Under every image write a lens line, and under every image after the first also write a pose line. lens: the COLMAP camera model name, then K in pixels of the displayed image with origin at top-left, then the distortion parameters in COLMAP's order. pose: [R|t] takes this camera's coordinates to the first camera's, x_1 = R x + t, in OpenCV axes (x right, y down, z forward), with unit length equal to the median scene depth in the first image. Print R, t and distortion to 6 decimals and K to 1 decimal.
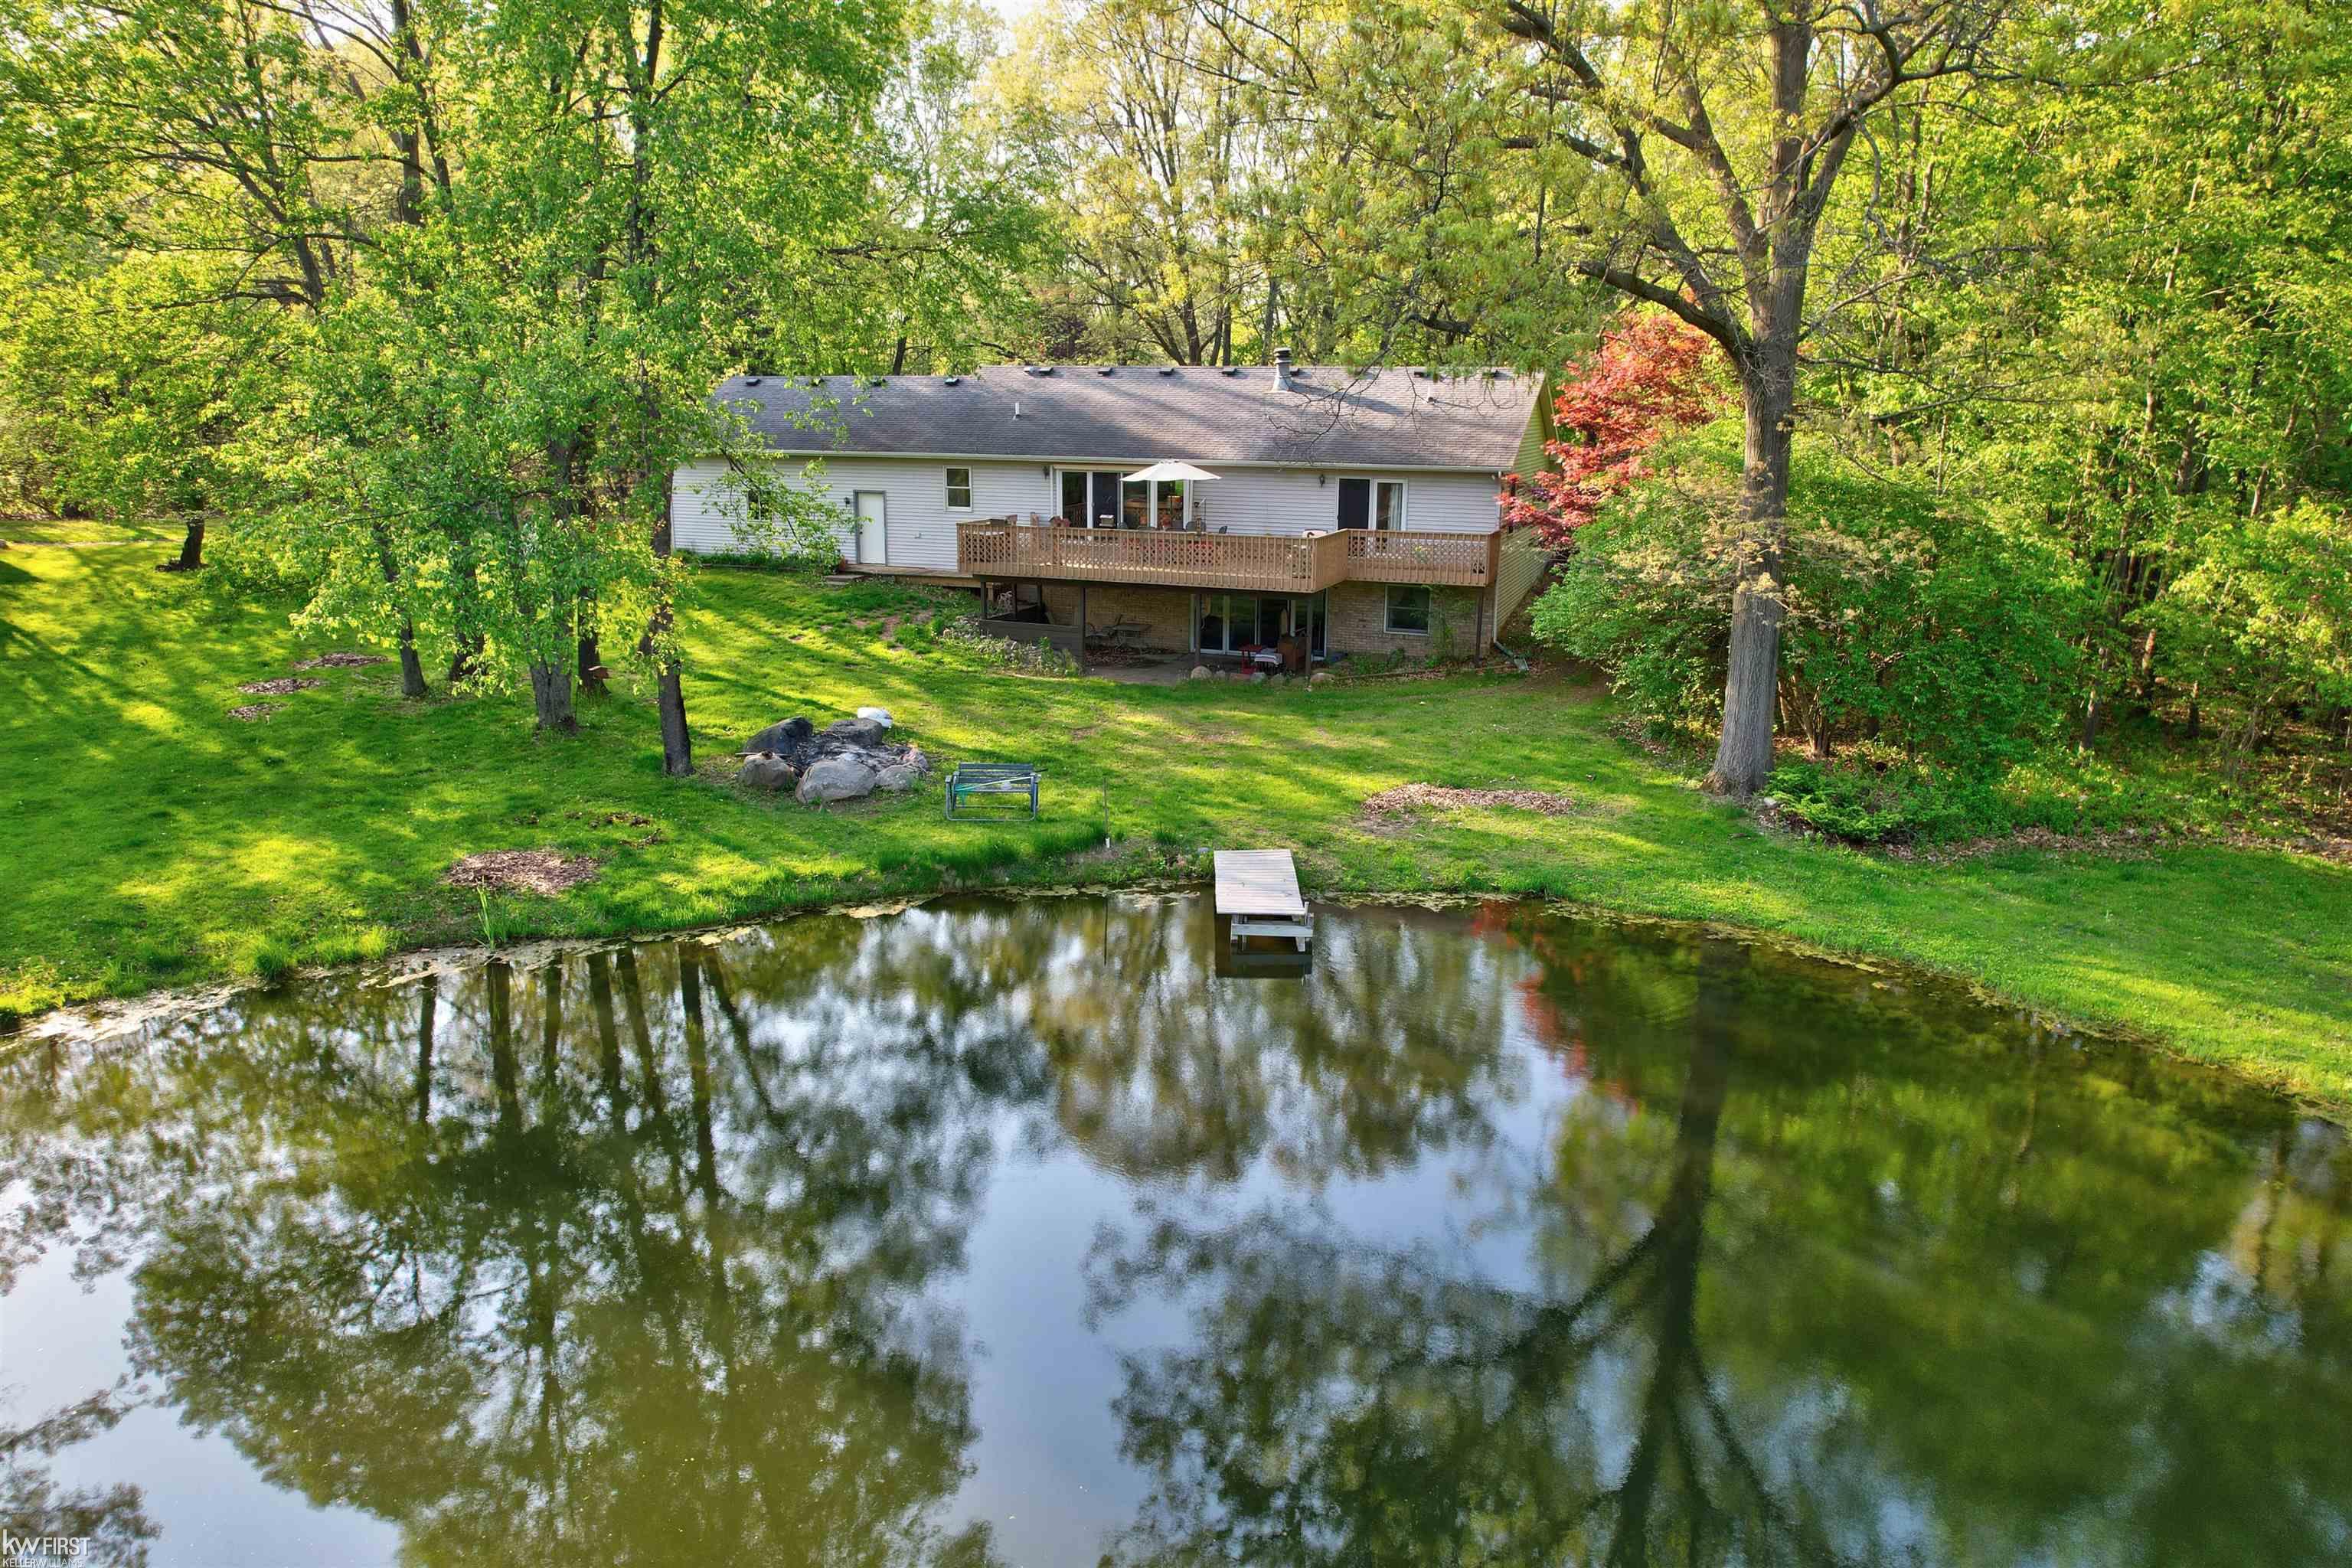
lens RADIAL K [[1474.9, 0, 1176.0], [0, 1474.9, 784.0], [0, 0, 1]] dist [-0.035708, -0.000870]
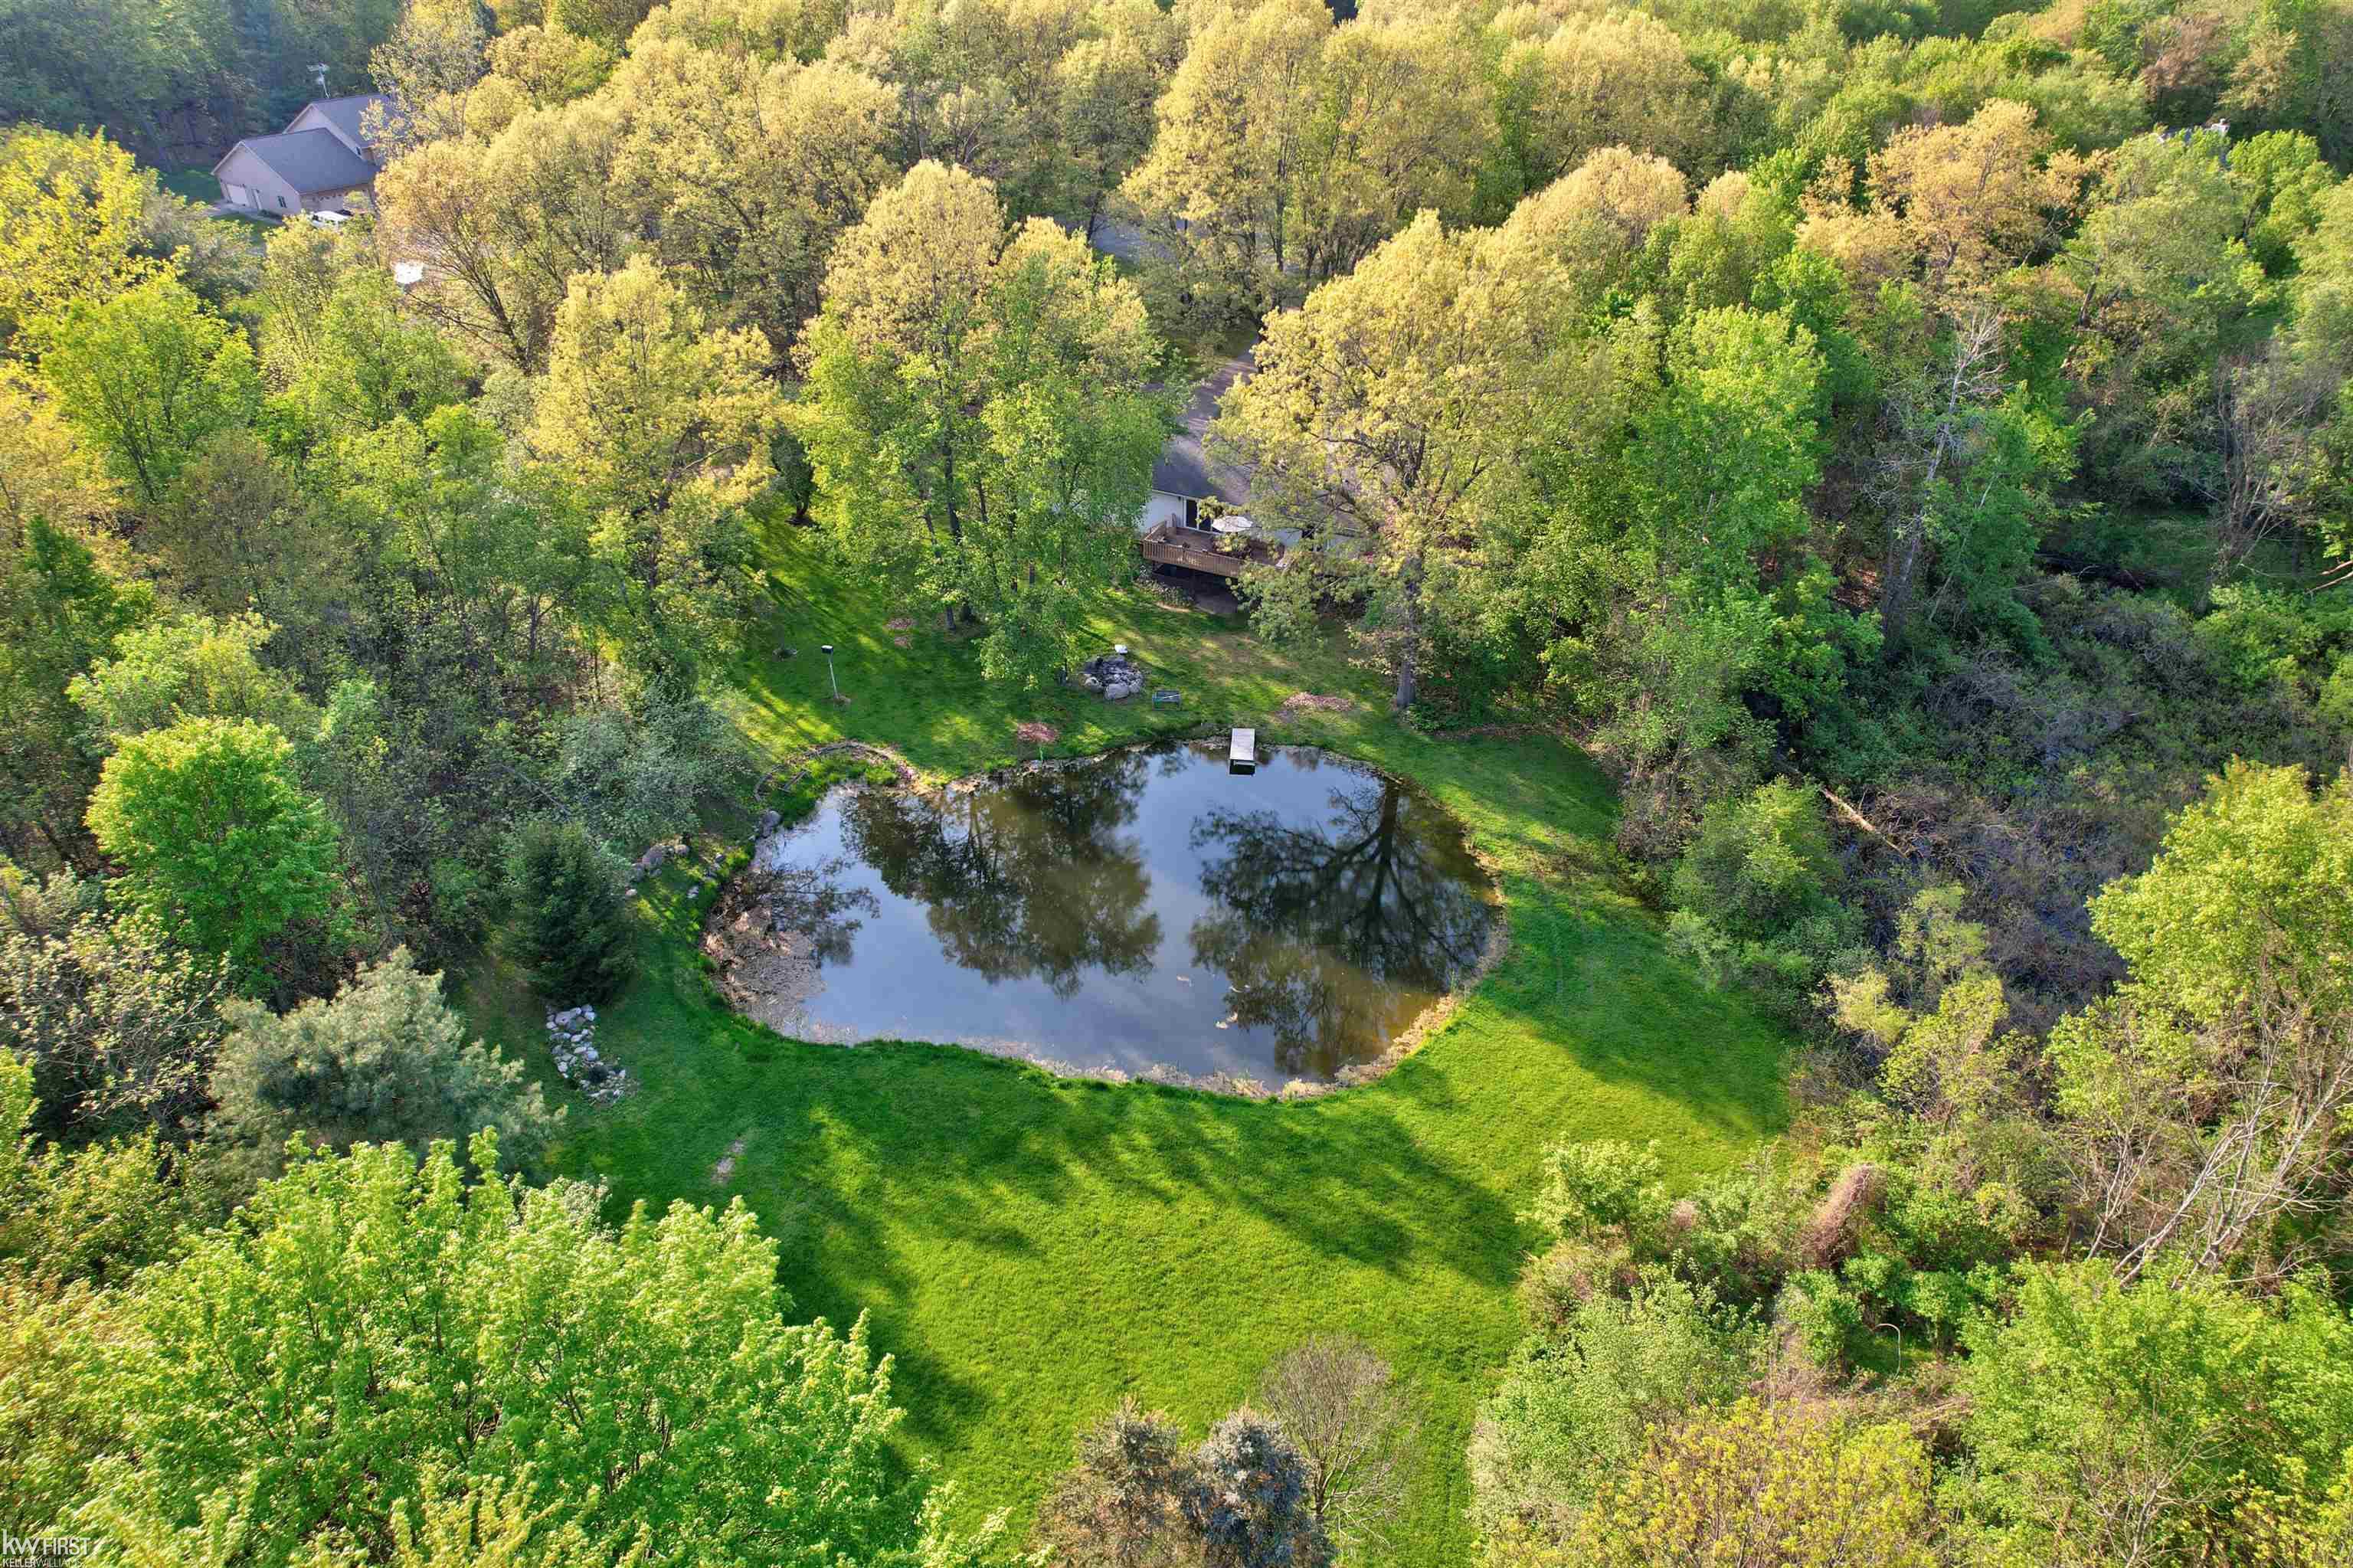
lens RADIAL K [[1489.4, 0, 1176.5], [0, 1489.4, 784.0], [0, 0, 1]] dist [-0.050262, 0.041475]
pose [[0.997649, 0.038132, -0.056947, 0.074481], [-0.016929, 0.942285, 0.334382, -0.745777], [0.066411, -0.332632, 0.940715, -1.743445]]
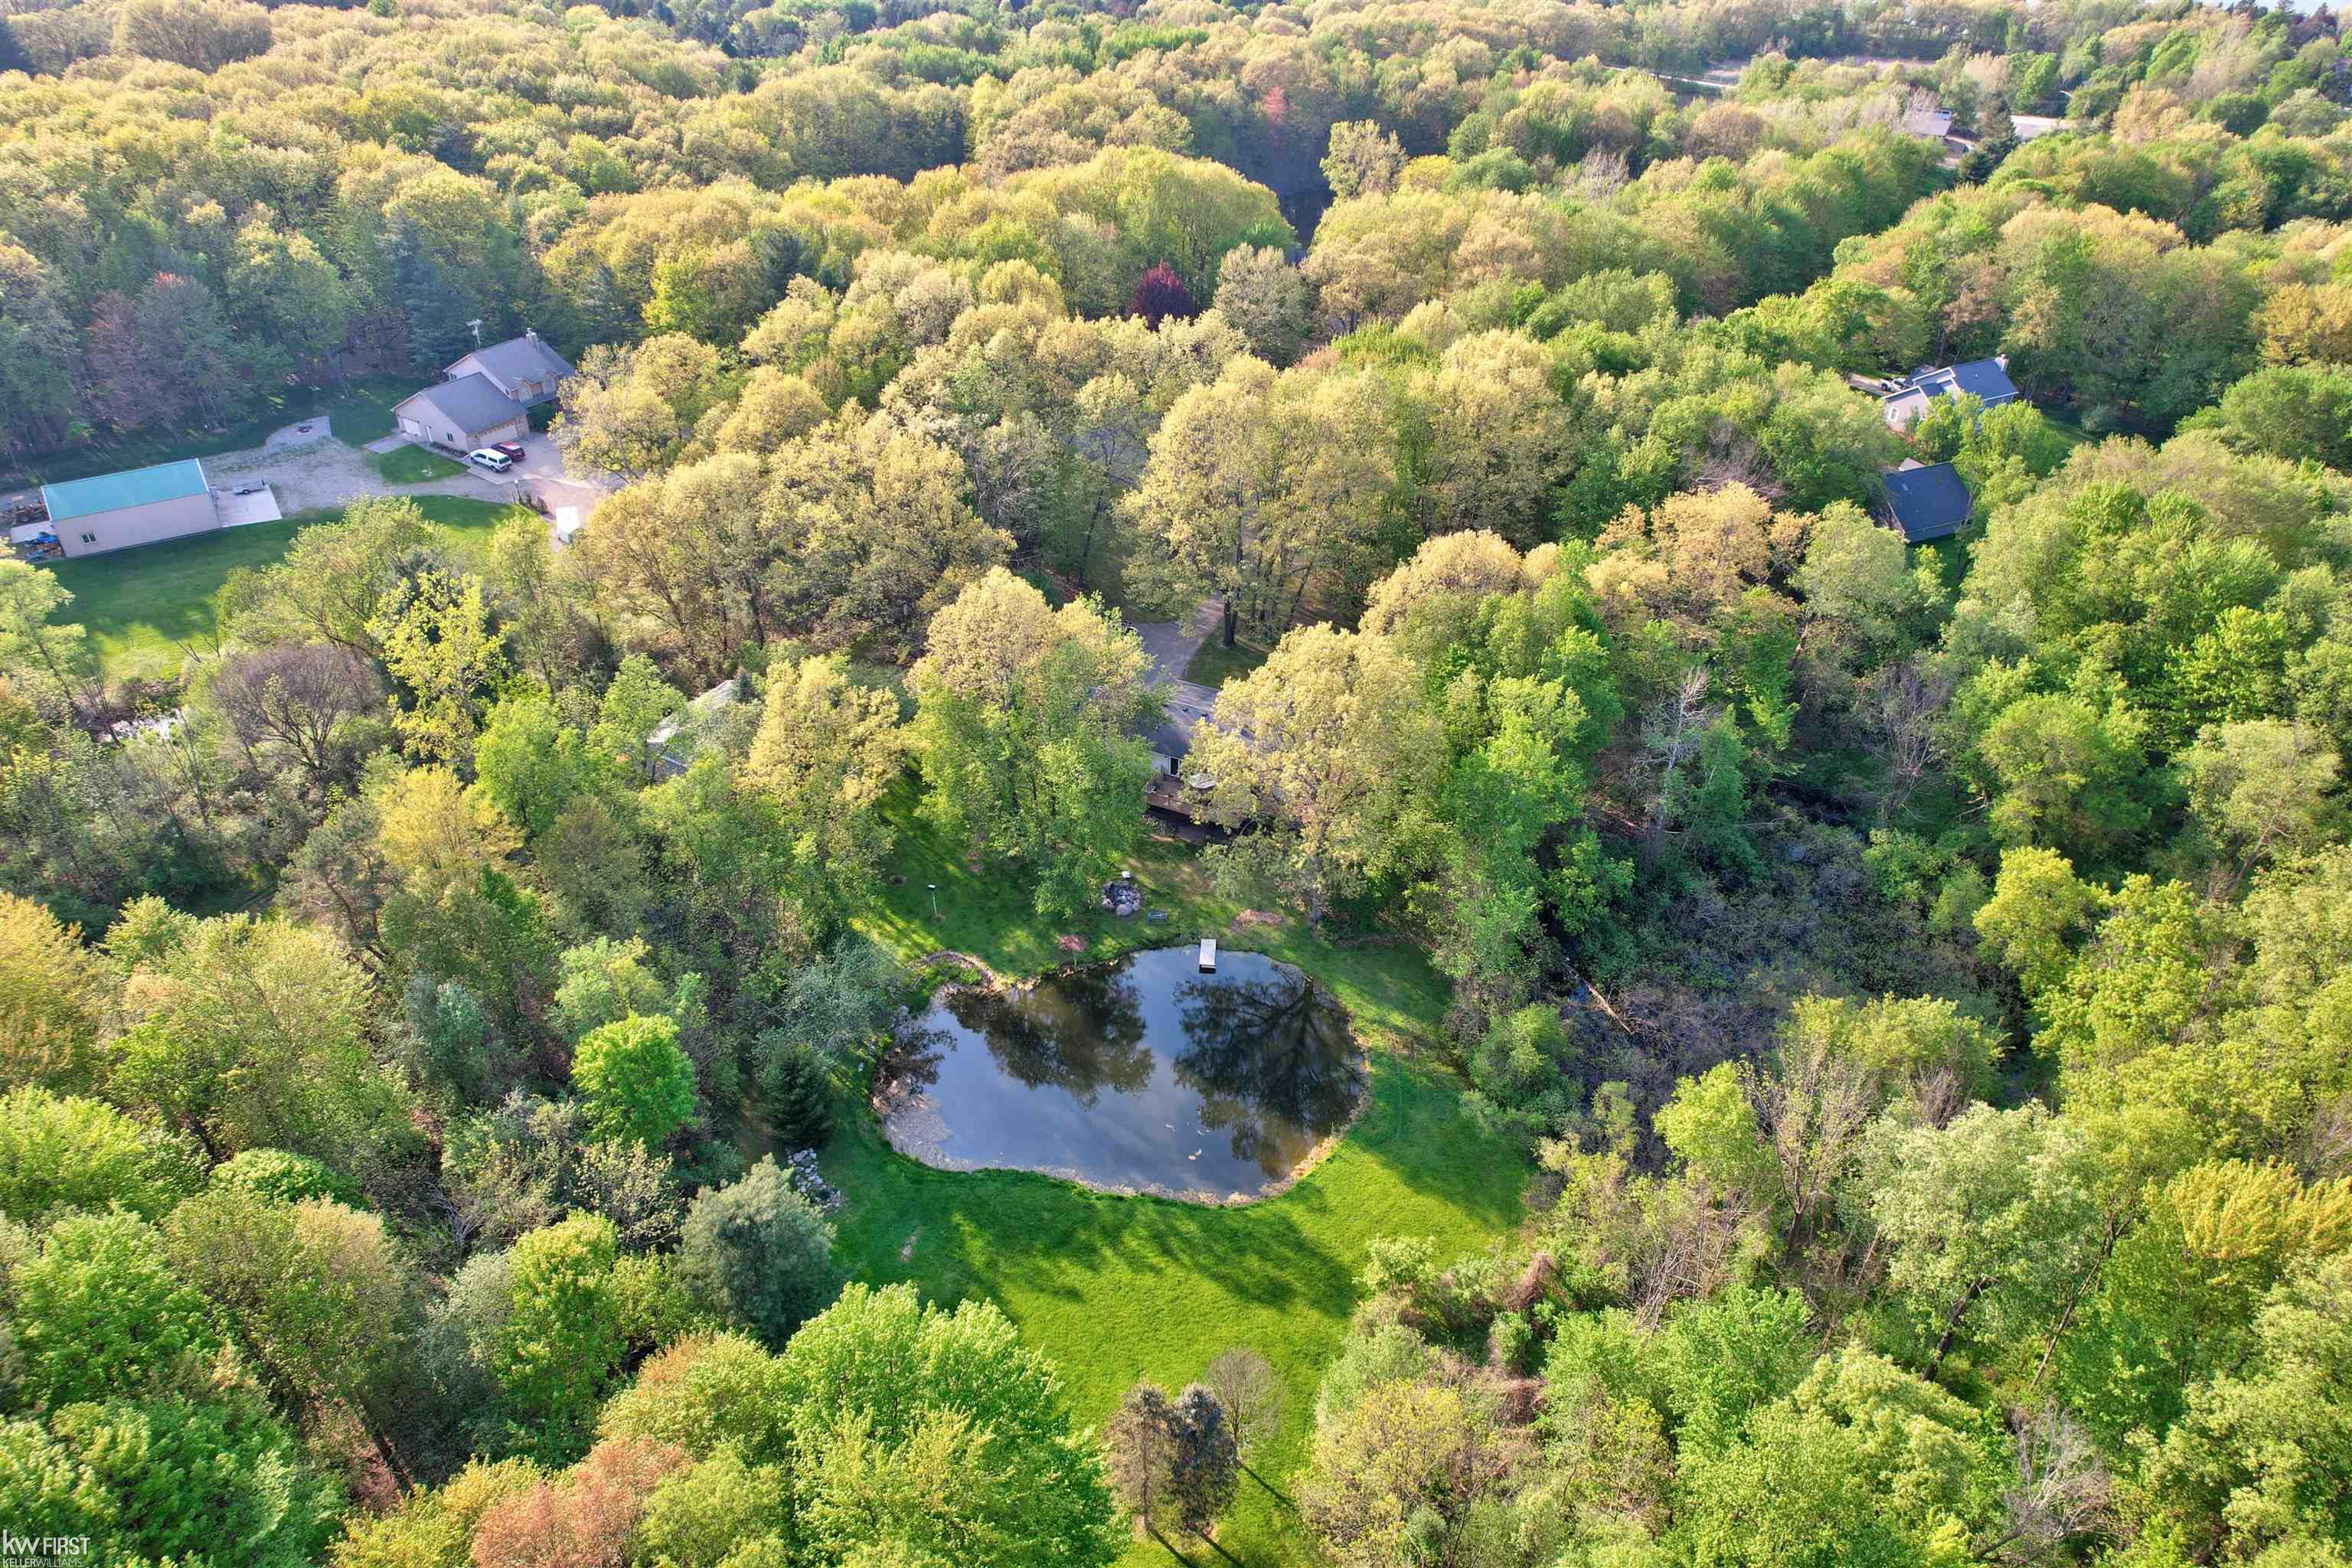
lens RADIAL K [[1474.9, 0, 1176.0], [0, 1474.9, 784.0], [0, 0, 1]] dist [-0.035708, -0.000870]
pose [[0.998144, 0.037957, -0.047627, 0.123731], [-0.019781, 0.941679, 0.335930, -1.658731], [0.057600, -0.334365, 0.940682, -2.777849]]
